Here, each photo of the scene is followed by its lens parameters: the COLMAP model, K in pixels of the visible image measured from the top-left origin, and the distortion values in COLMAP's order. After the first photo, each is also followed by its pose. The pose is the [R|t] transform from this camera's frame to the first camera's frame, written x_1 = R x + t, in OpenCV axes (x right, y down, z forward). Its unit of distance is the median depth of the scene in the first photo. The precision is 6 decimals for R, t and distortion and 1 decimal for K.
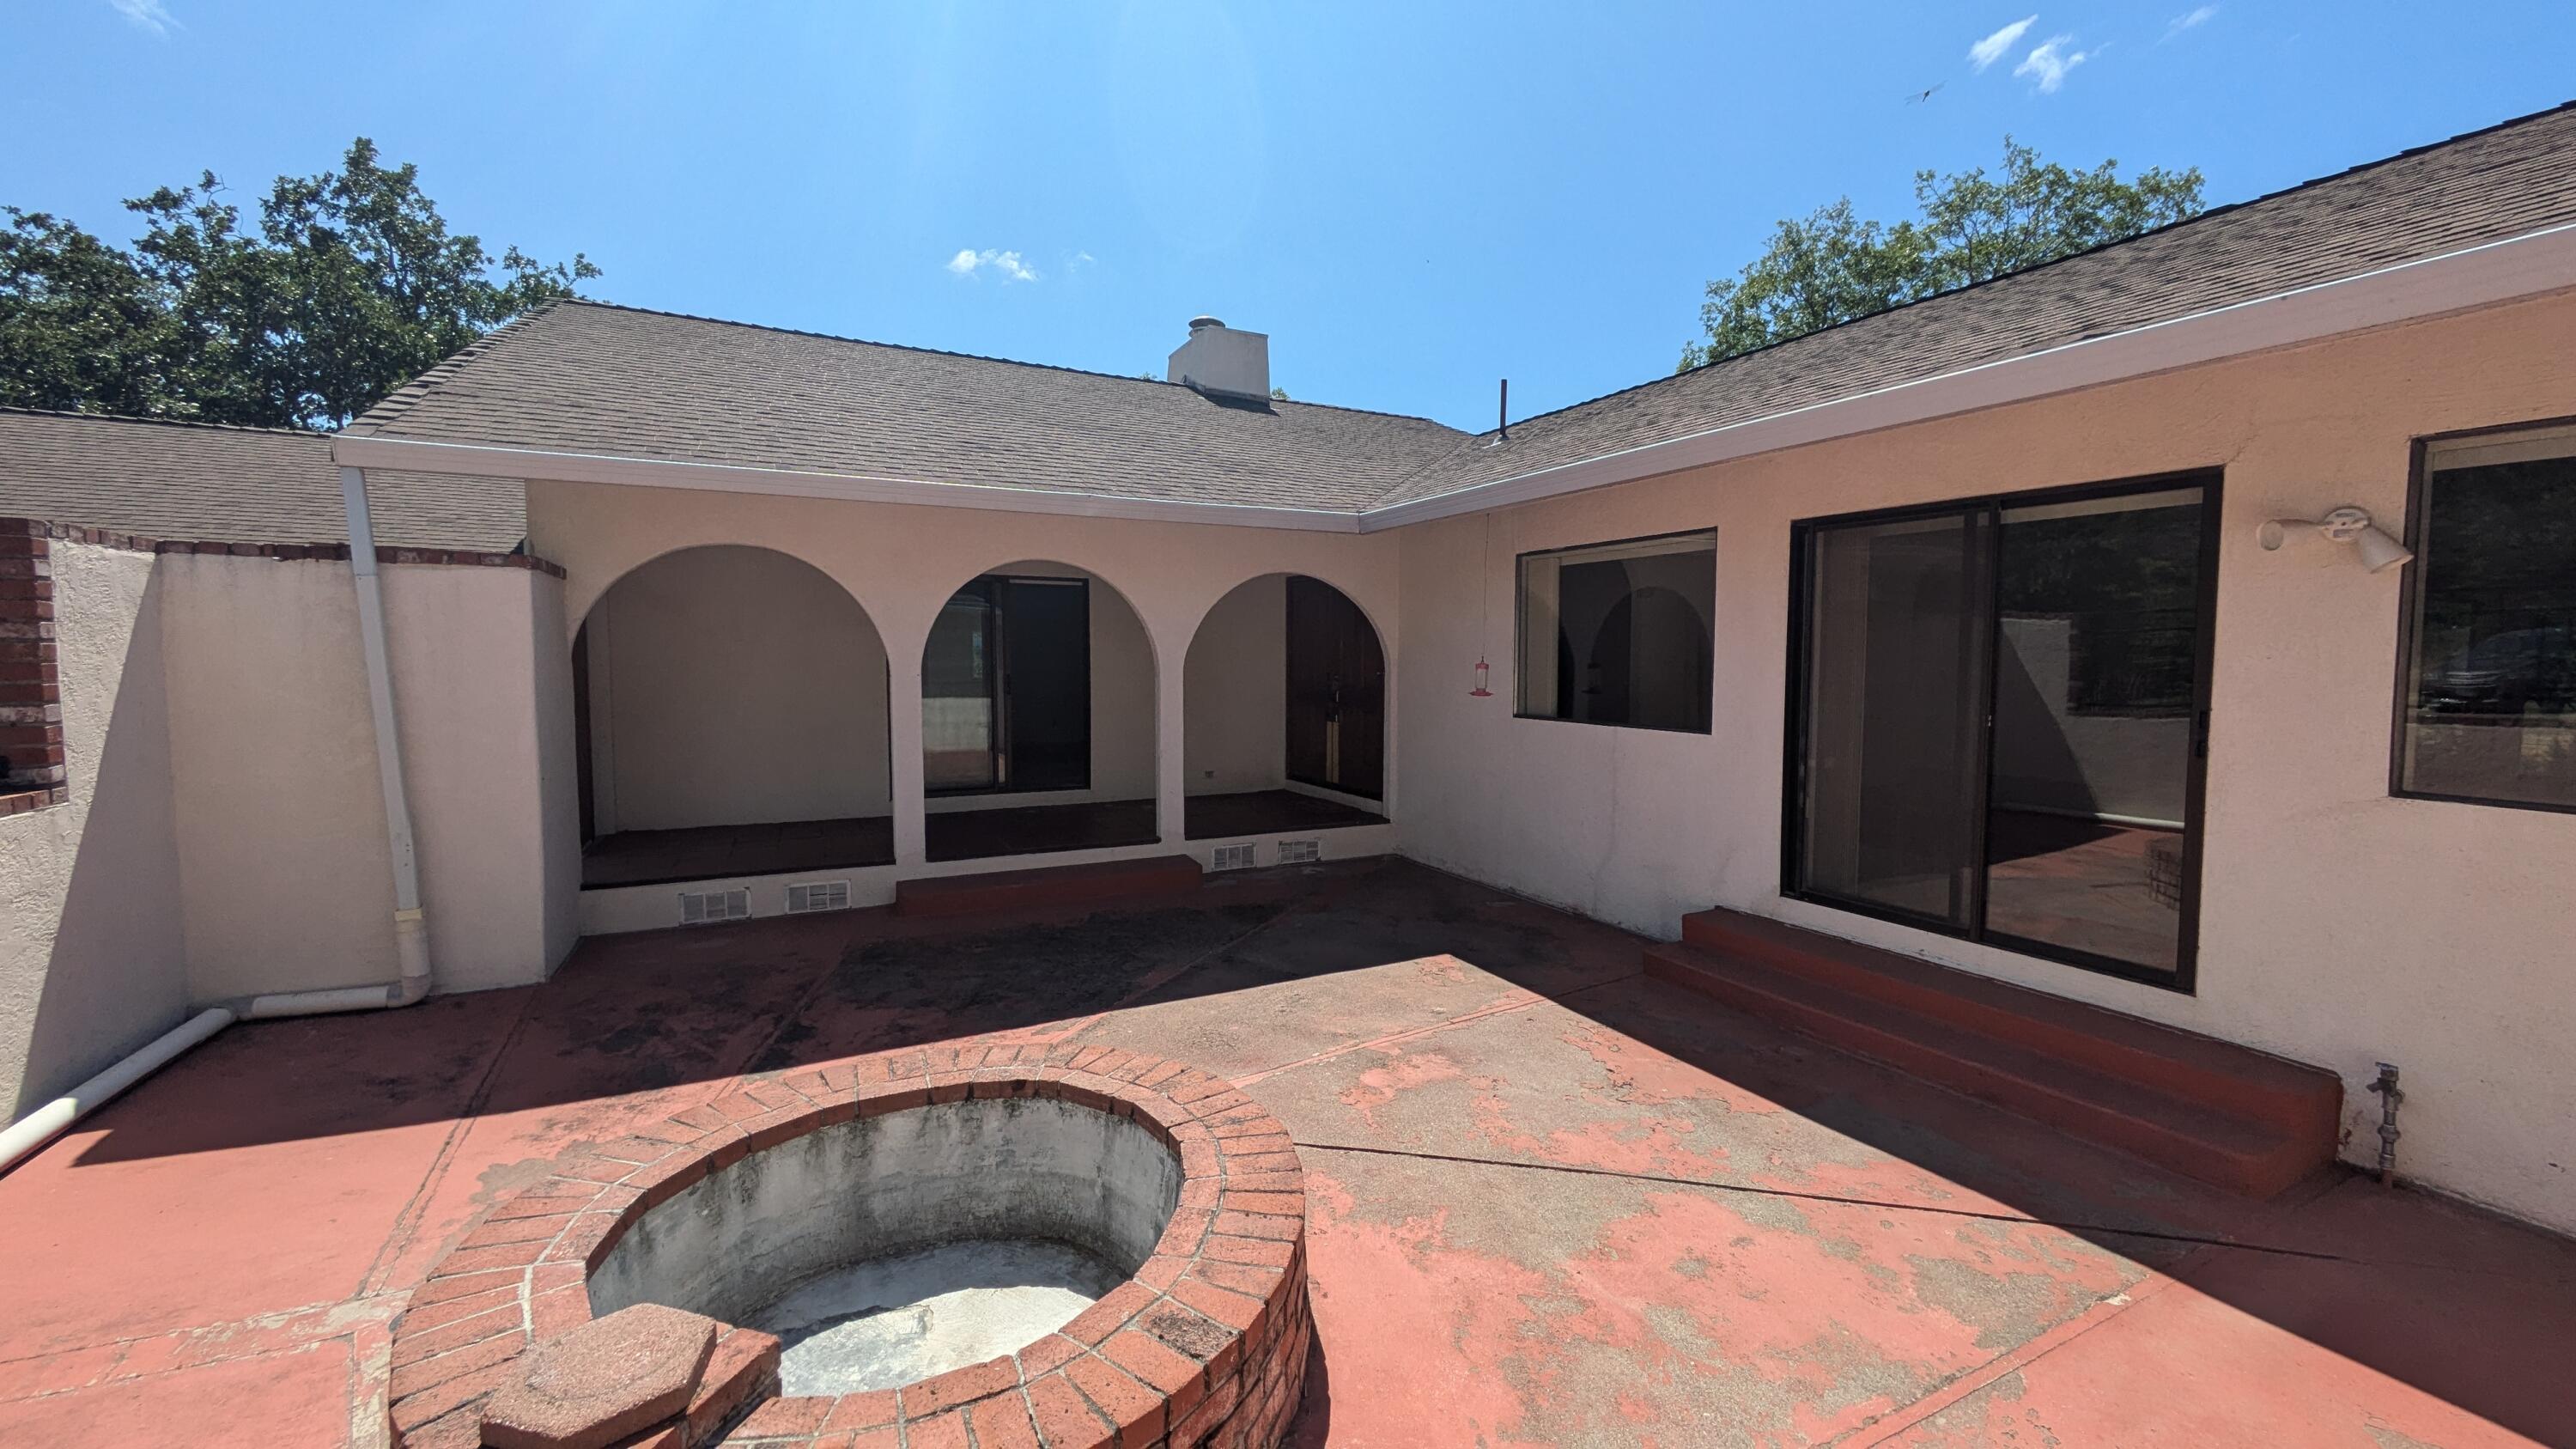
lens RADIAL K [[1003.8, 0, 1304.3], [0, 1003.8, 719.2], [0, 0, 1]] dist [-0.000606, 0.001209]
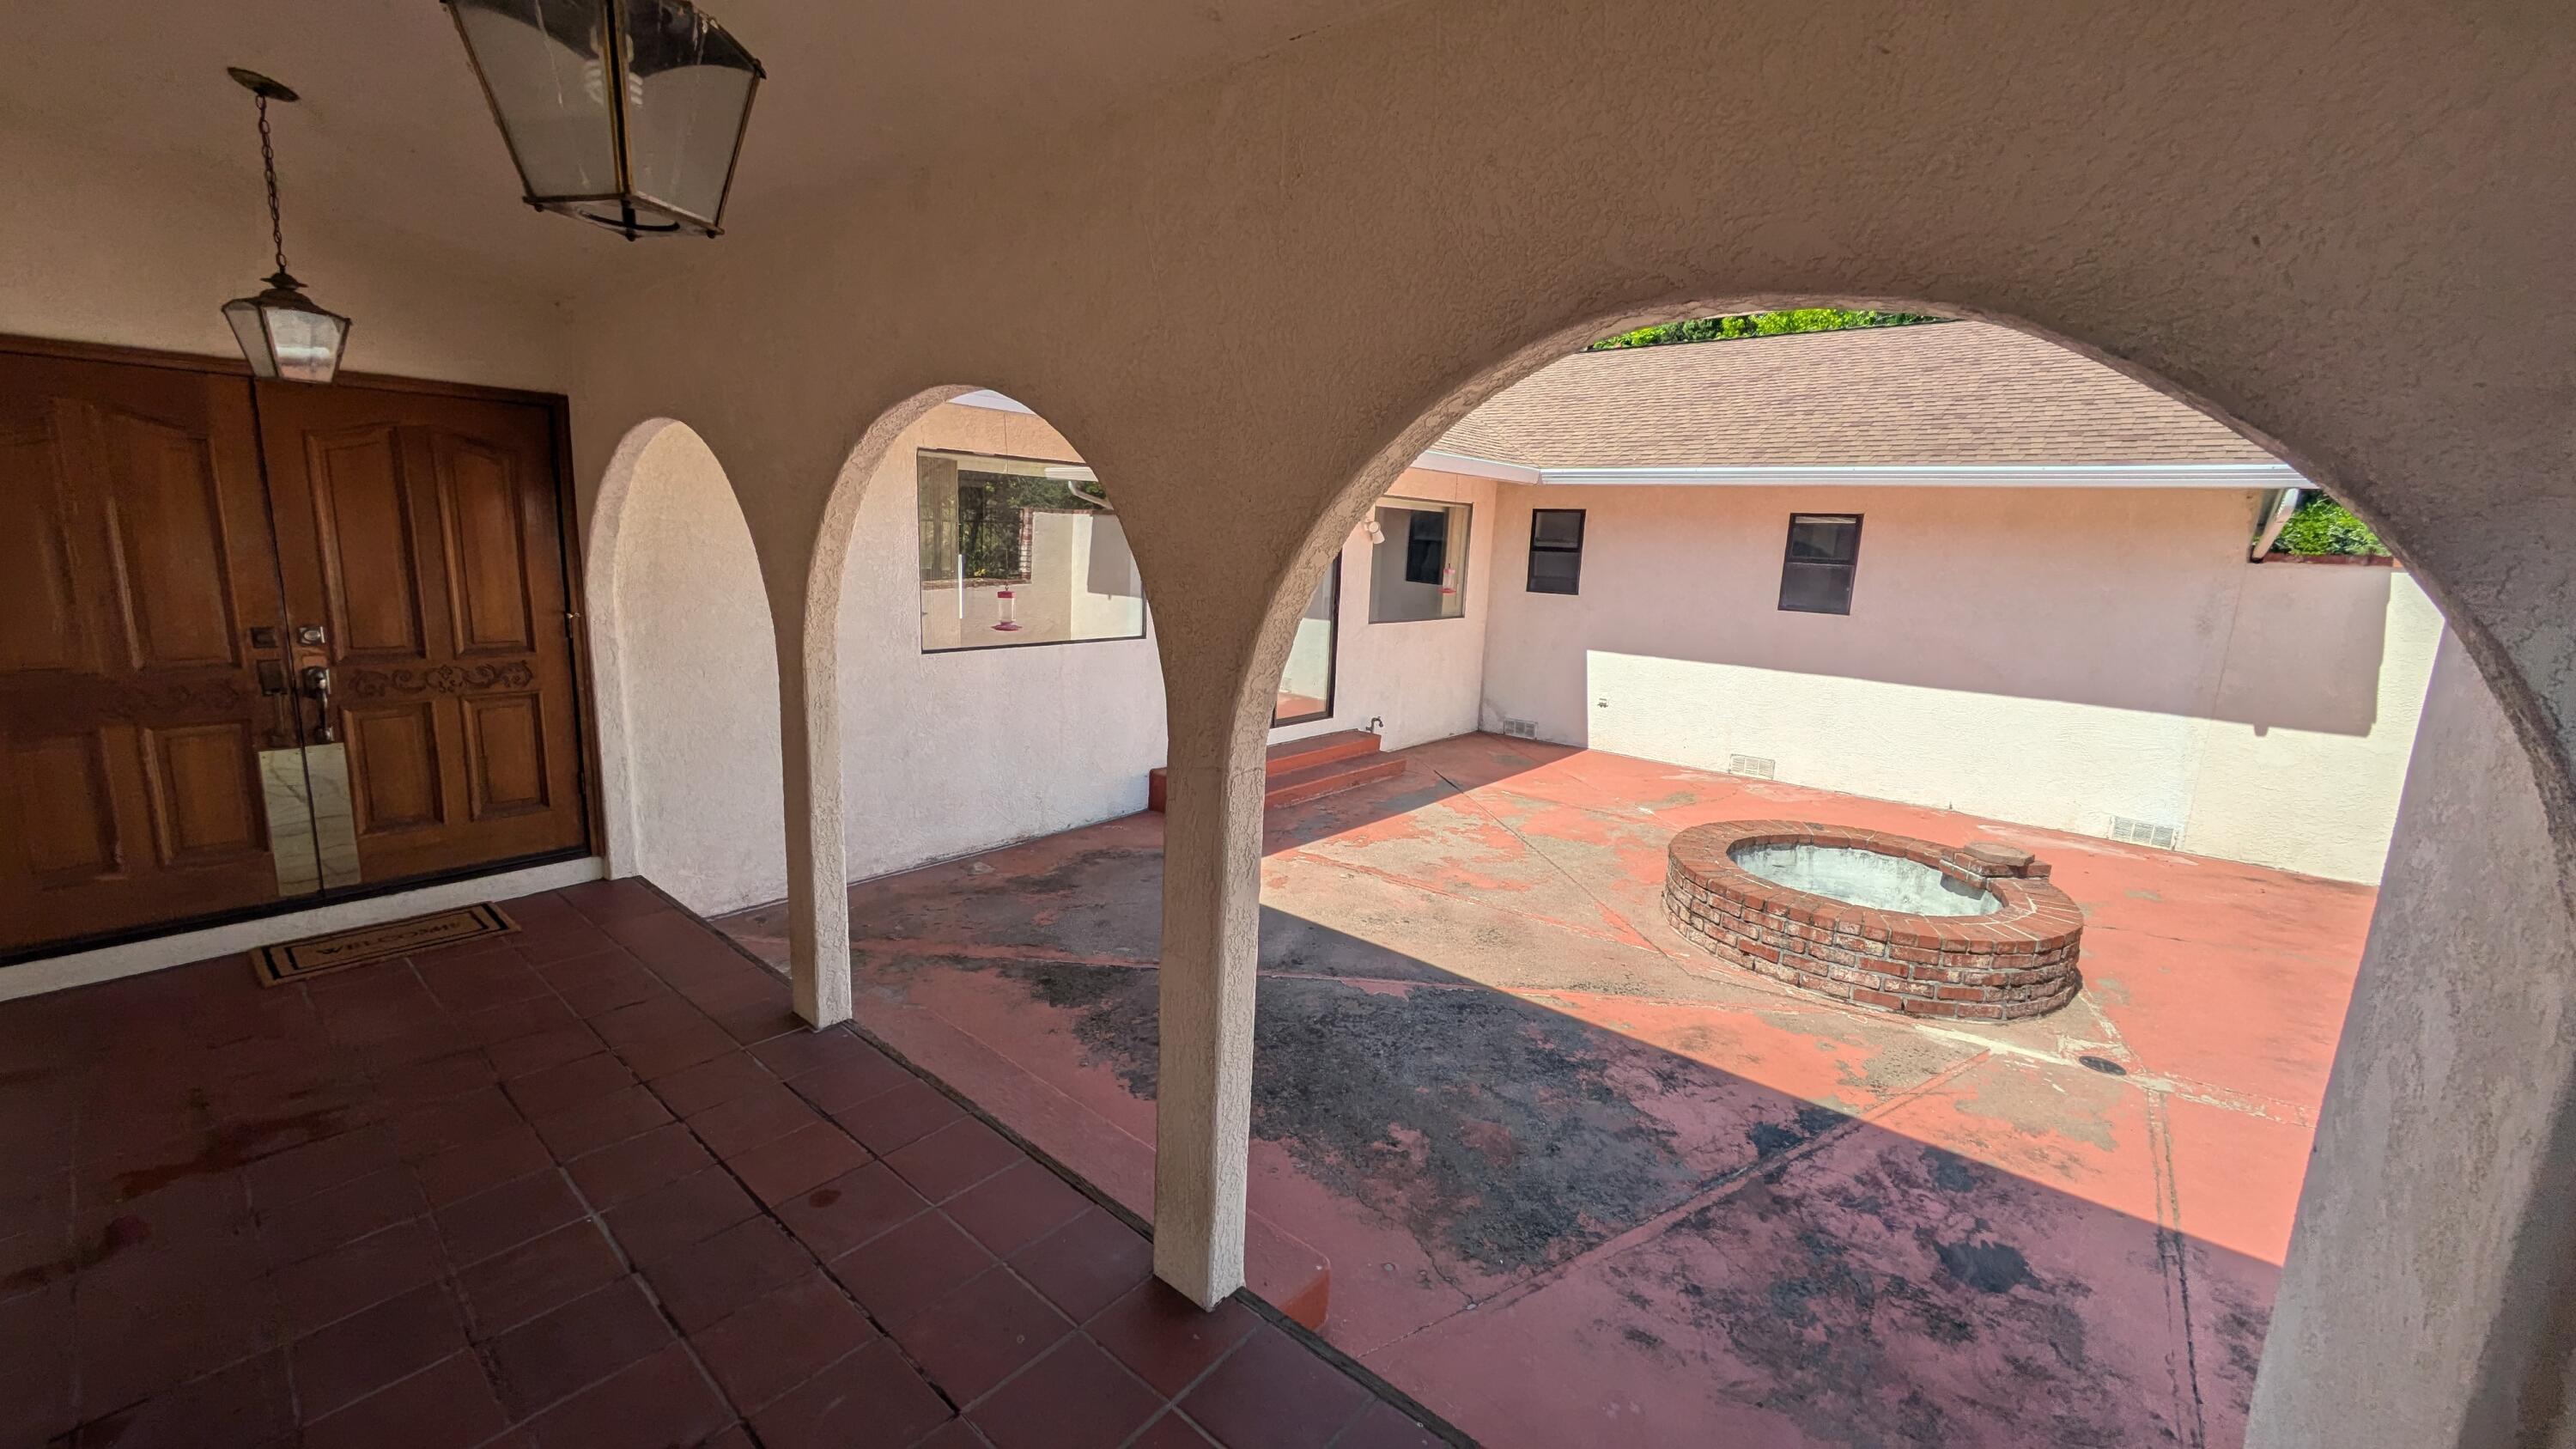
lens RADIAL K [[1003.8, 0, 1301.6], [0, 1003.8, 722.8], [0, 0, 1]] dist [-0.000606, 0.001209]
pose [[-0.383647, -0.192129, 0.903273, -0.933114], [0.016886, 0.976495, 0.214876, -0.167878], [-0.923326, 0.097689, -0.371385, 1.475235]]
